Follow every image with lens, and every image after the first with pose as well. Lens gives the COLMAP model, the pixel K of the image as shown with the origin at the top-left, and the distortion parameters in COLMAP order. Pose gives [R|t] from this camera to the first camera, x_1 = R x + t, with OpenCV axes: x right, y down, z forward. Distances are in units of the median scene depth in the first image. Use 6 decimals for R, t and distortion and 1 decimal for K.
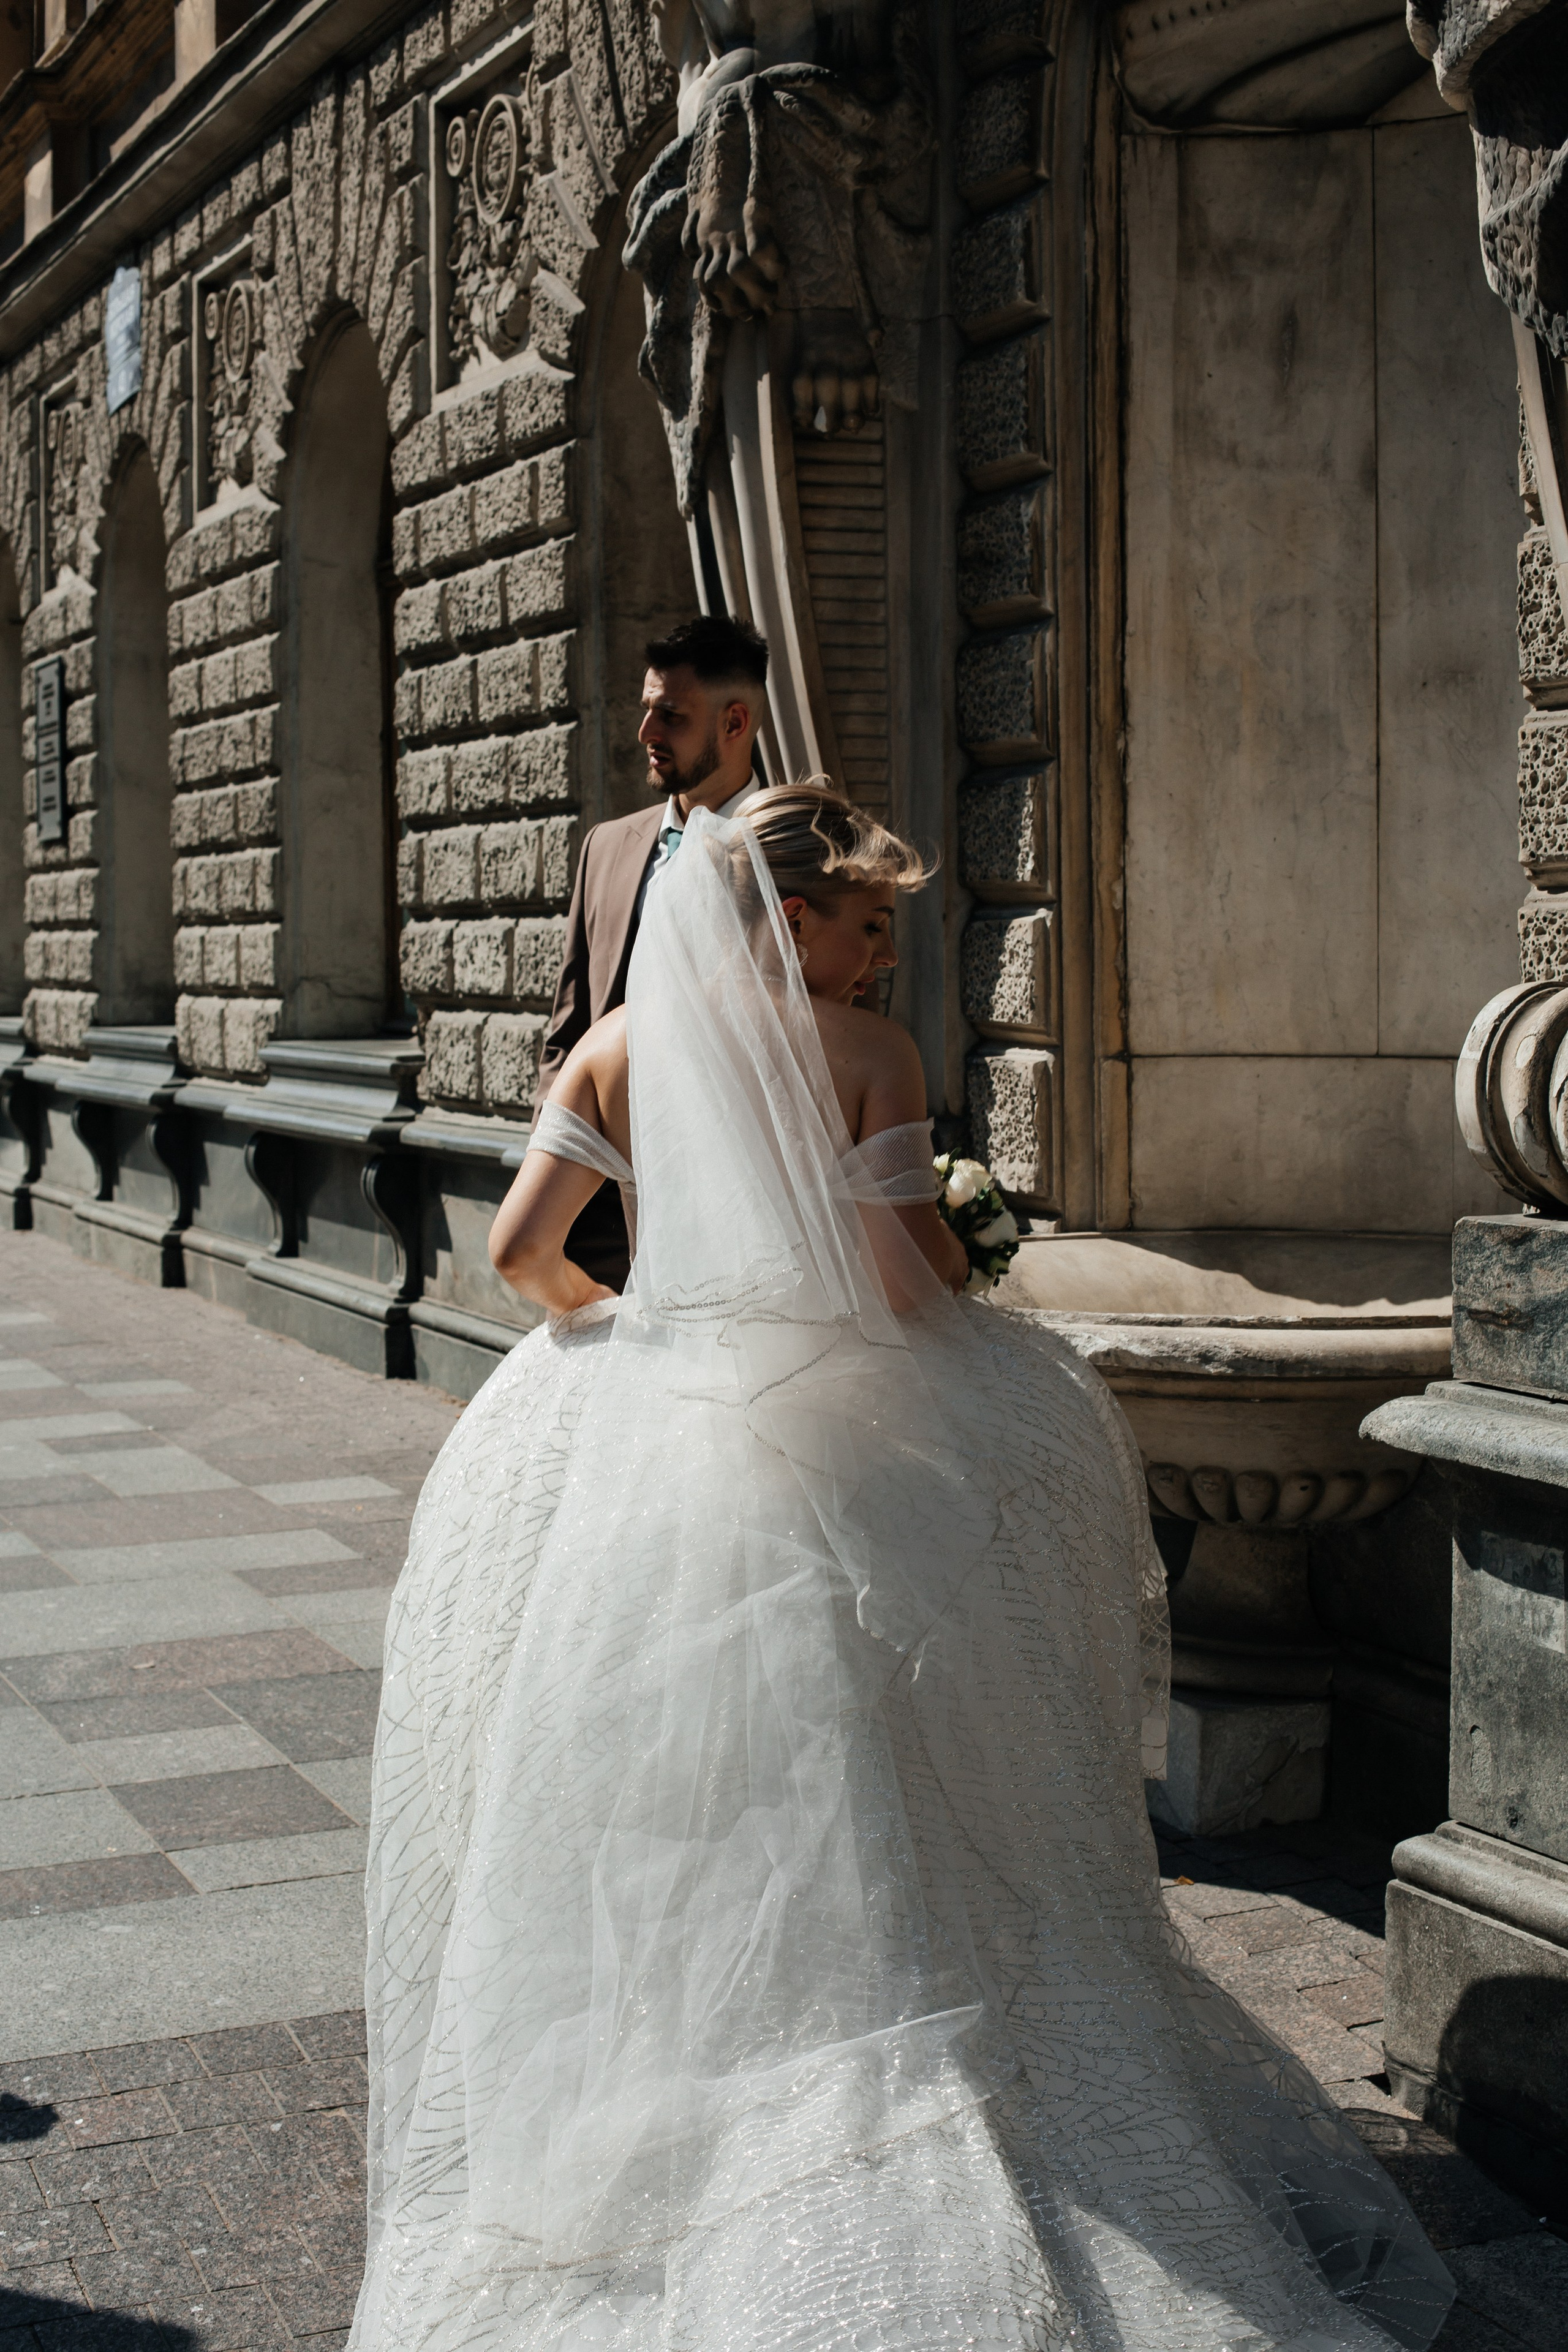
lens RADIAL K [[3391.0, 0, 917.5], [0, 3391.0, 1177.8], [0, 0, 1]] dist [-0.056612, 0.016261]
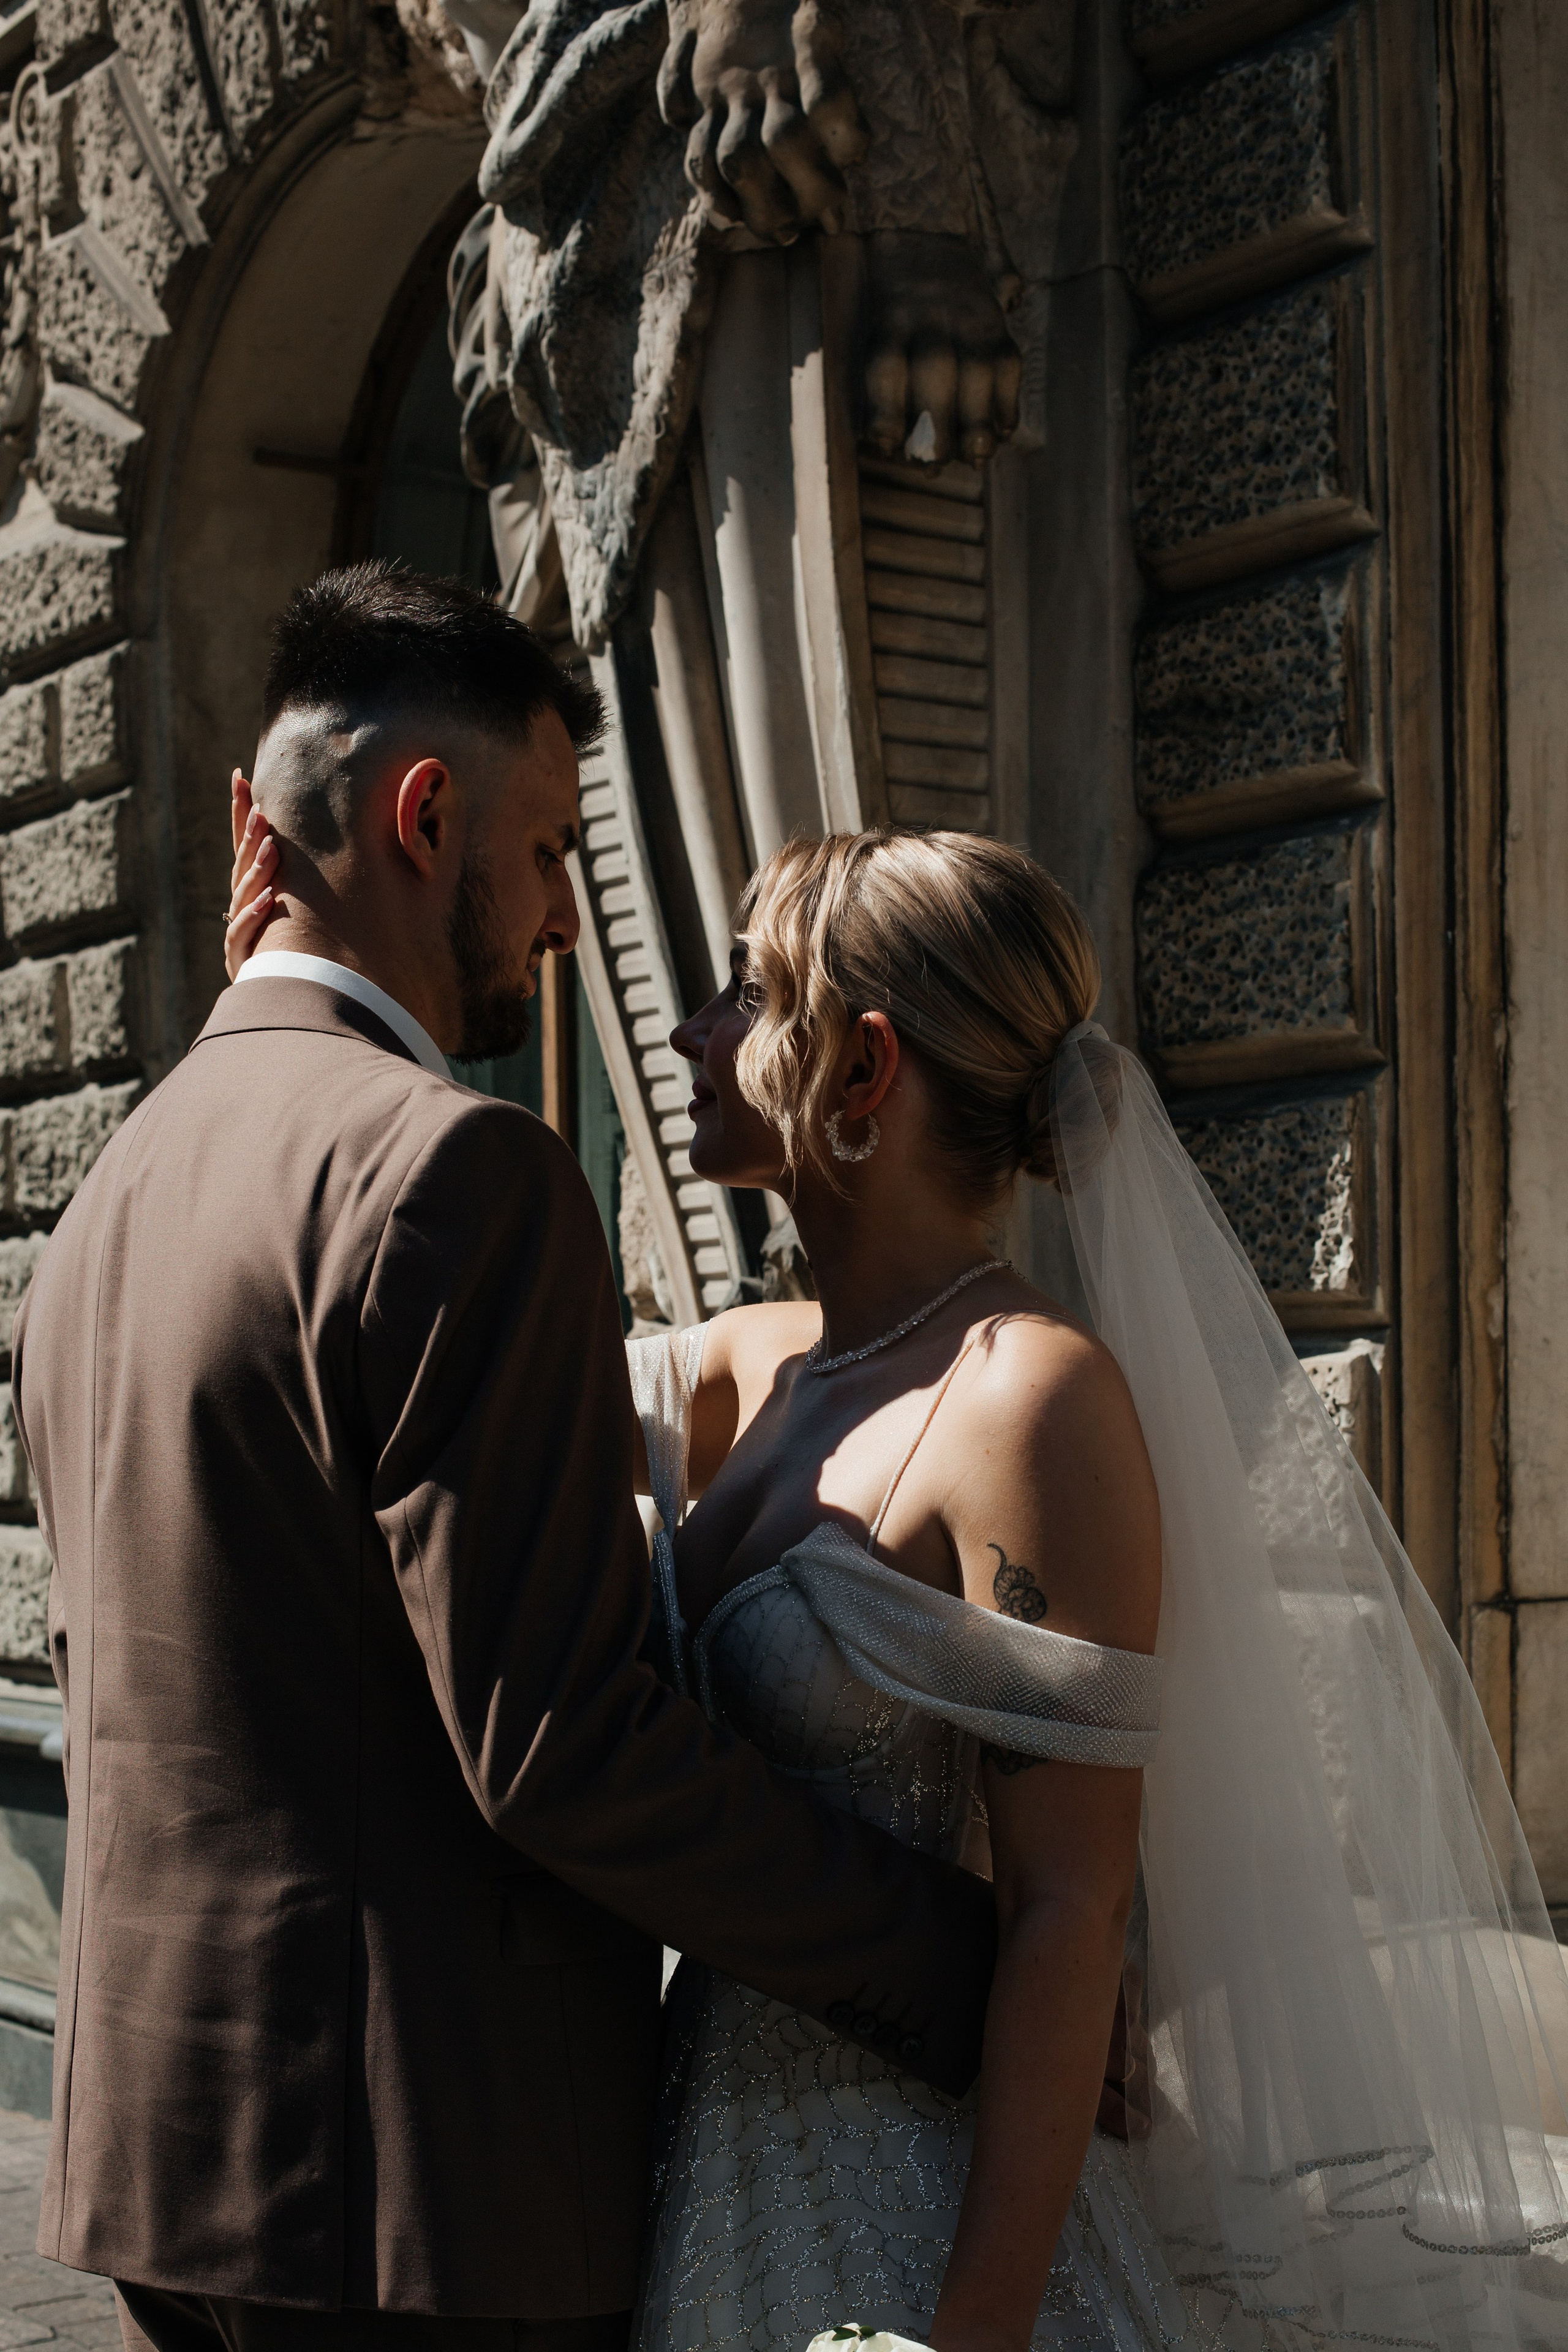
lens RADIAL K [[3473.4, 0, 783.7], [0, 3473.4, 1788.1], [0, 0, 1]] dist [-0.052588, -0.039563]
pose [[0.980223, -0.045121, 0.192686, -0.118336], [0.036712, 0.998220, 0.046993, -0.025844], [-0.194463, -0.038990, 0.980135, 0.328006]]
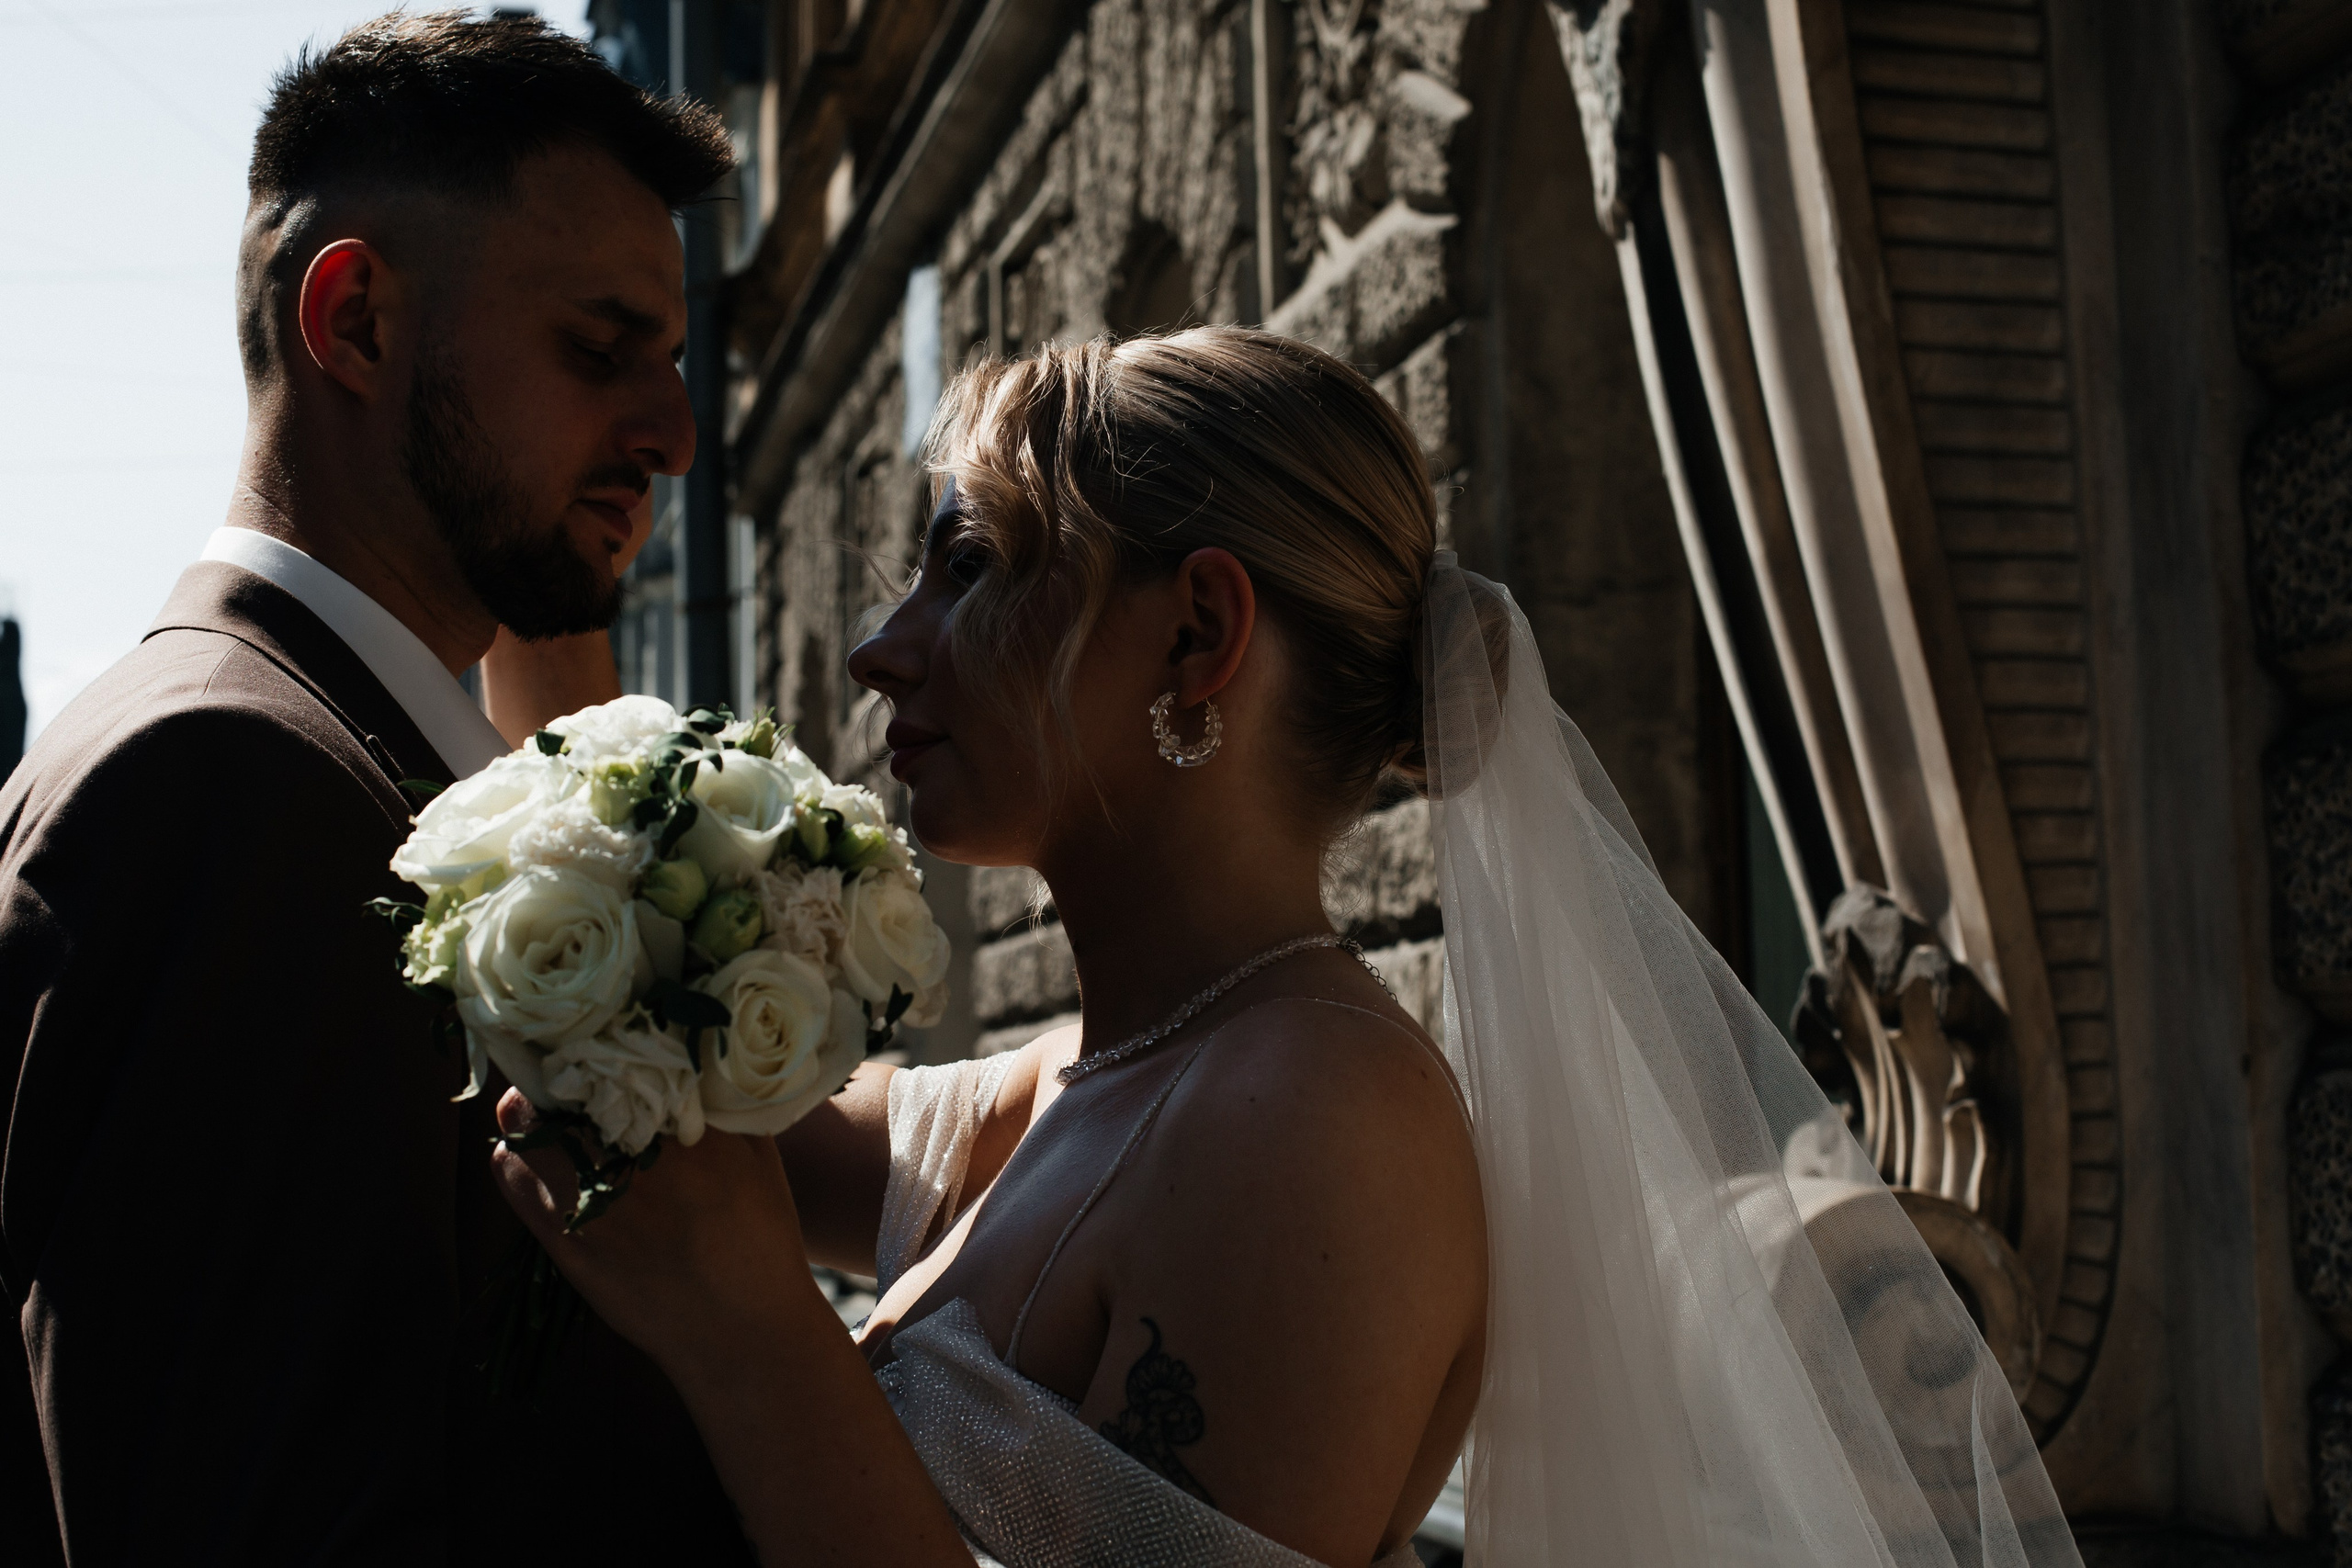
lens RADIAL K [[3459.7, 0, 1175.6], [0, 3459.7, 795.1], [0, 0, 1]] dist [-0.149976, 0.140778]
pose [[0.975972, -0.041388, -0.213930, -0.022013], [0.005002, 0.985792, -0.167894, -0.028898], [0.217840, 0.162790, 0.962313, 0.409865]]
